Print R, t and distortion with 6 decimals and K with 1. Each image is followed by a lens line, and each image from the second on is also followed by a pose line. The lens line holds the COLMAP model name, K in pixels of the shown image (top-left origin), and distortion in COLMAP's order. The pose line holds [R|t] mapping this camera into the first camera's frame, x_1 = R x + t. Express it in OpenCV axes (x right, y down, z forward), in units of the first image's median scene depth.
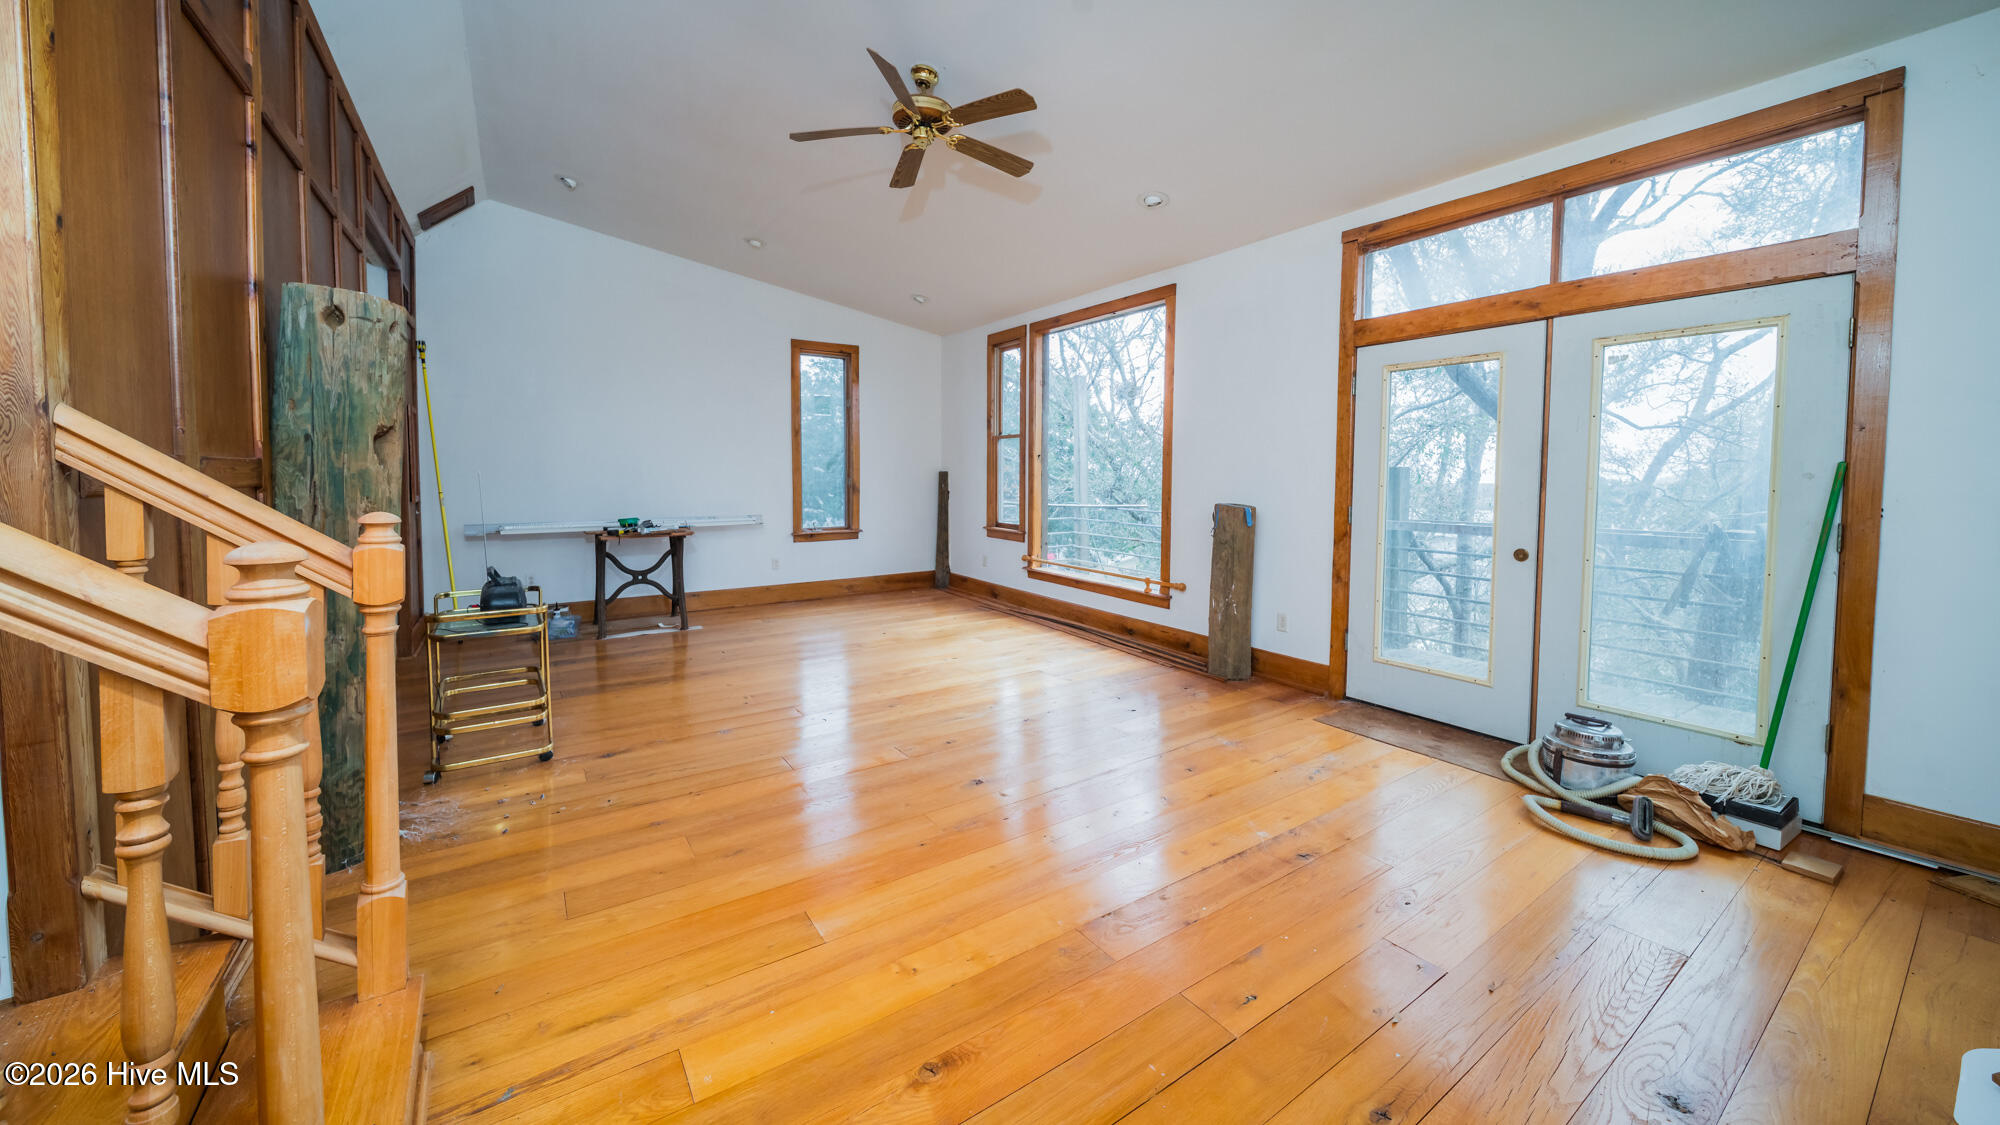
lens RADIAL K [[719.4, 0, 998.1], [0, 719.4, 506.5], [0, 0, 1]] dist [0.002135, 0.000061]
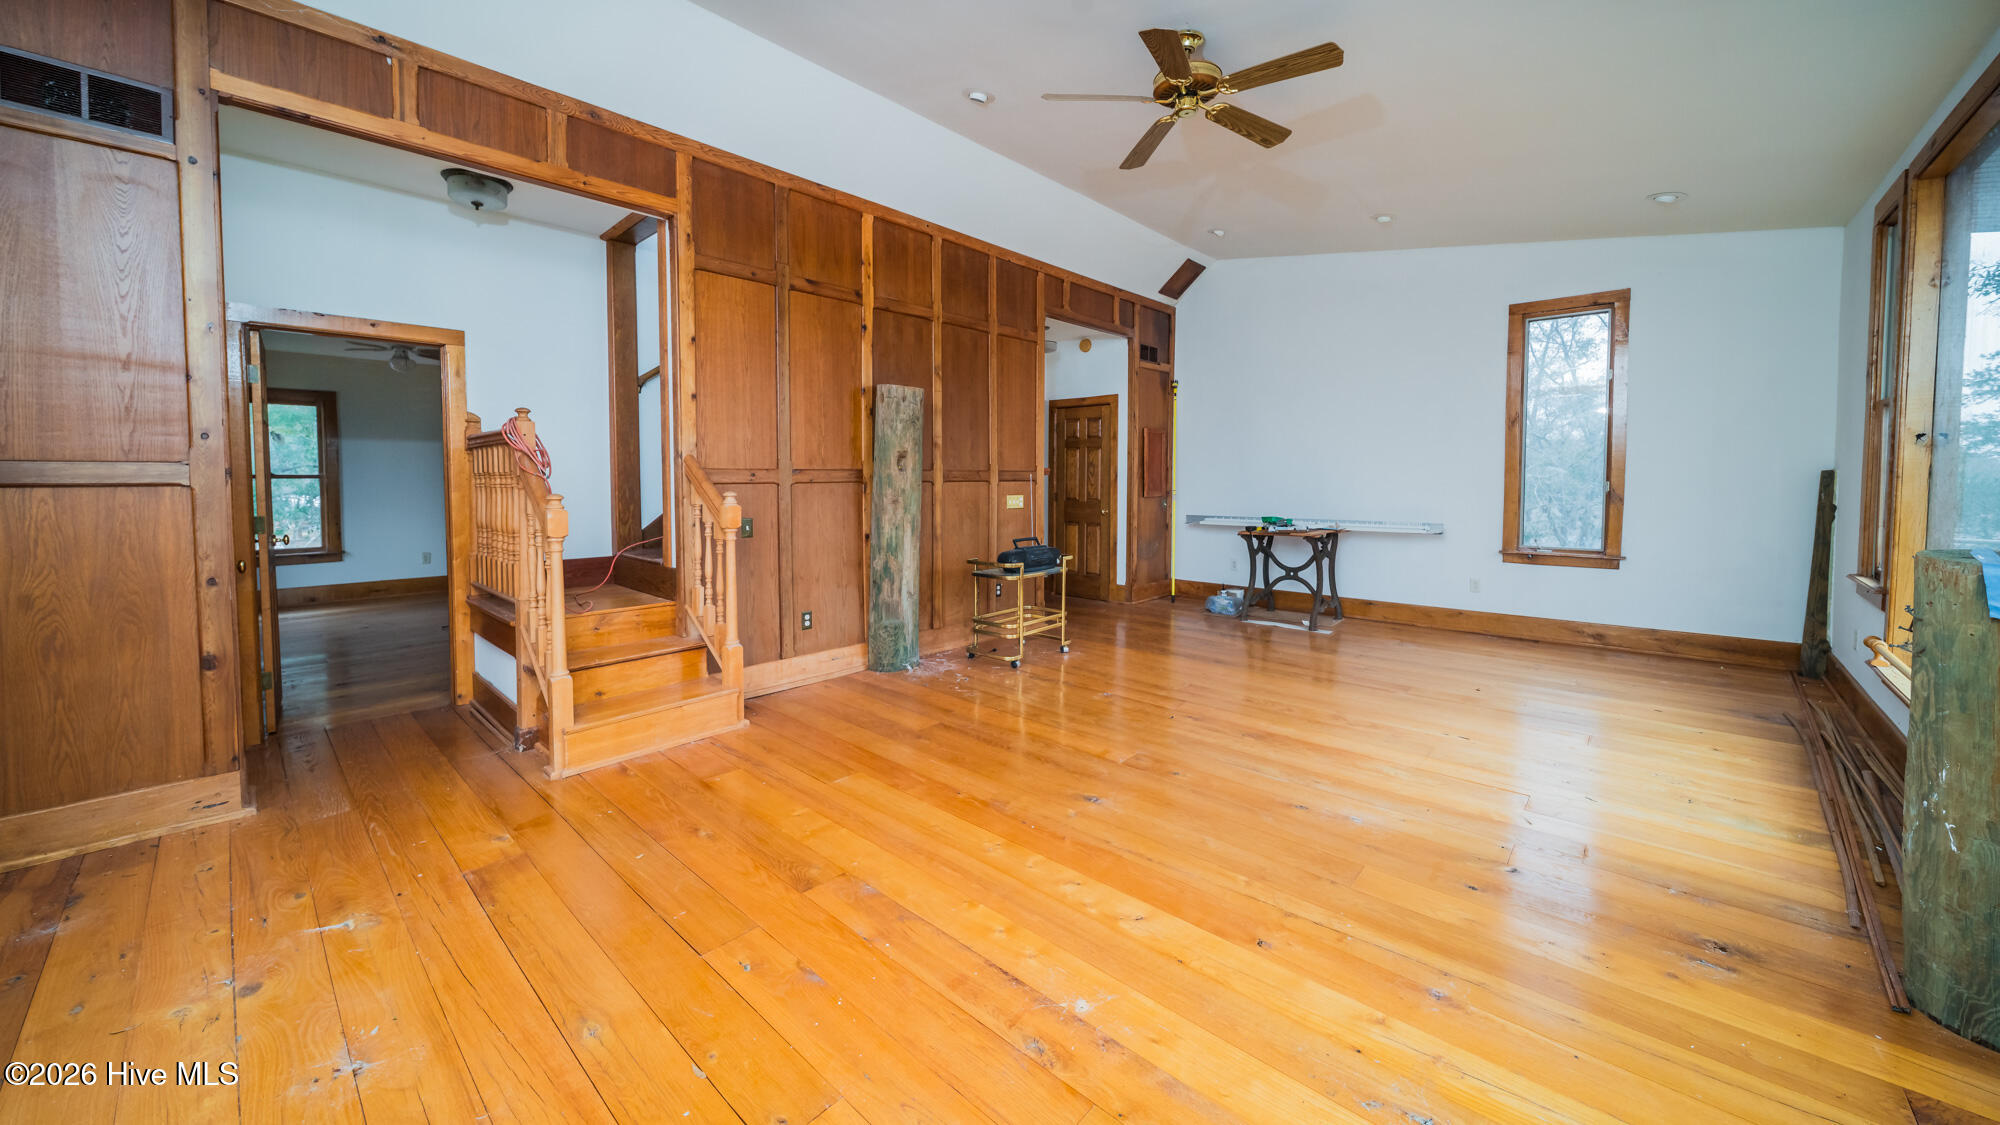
lens RADIAL K [[719.4, 0, 998.1], [0, 719.4, 506.5], [0, 0, 1]] dist [0.002135, 0.000061]
pose [[0.221627, 0.035668, -0.974479, 0.436577], [-0.042527, 0.998734, 0.026884, -0.010796], [0.974204, 0.035484, 0.222863, 0.335095]]
